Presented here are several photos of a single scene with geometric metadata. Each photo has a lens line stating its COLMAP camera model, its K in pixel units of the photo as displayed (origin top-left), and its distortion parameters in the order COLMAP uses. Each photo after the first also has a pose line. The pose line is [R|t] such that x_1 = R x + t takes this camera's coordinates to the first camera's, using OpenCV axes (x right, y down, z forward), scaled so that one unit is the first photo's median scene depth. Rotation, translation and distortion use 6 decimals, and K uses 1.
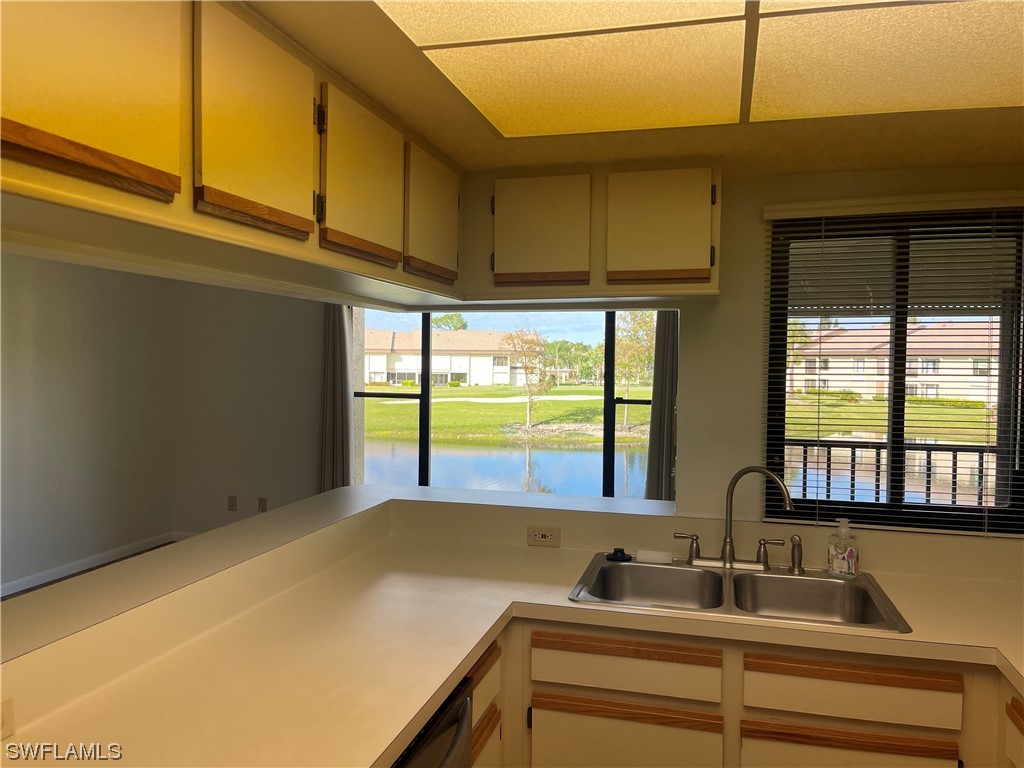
lens RADIAL K [[828.0, 0, 512.0], [0, 828.0, 384.0], [0, 0, 1]] dist [0.003538, 0.000412]
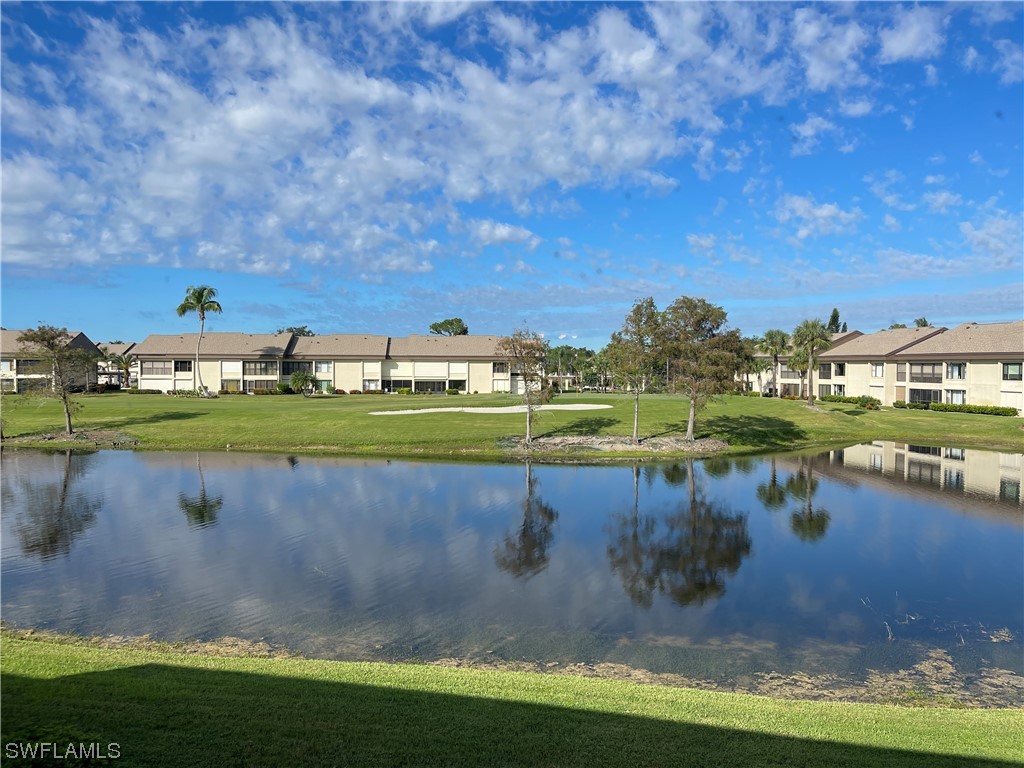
lens RADIAL K [[768.1, 0, 512.0], [0, 768.1, 384.0], [0, 0, 1]] dist [0.009321, 0.000462]
pose [[0.999953, -0.004877, -0.008362, 0.008453], [0.004834, 0.999975, -0.005211, -0.005059], [0.008388, 0.005170, 0.999951, 0.143625]]
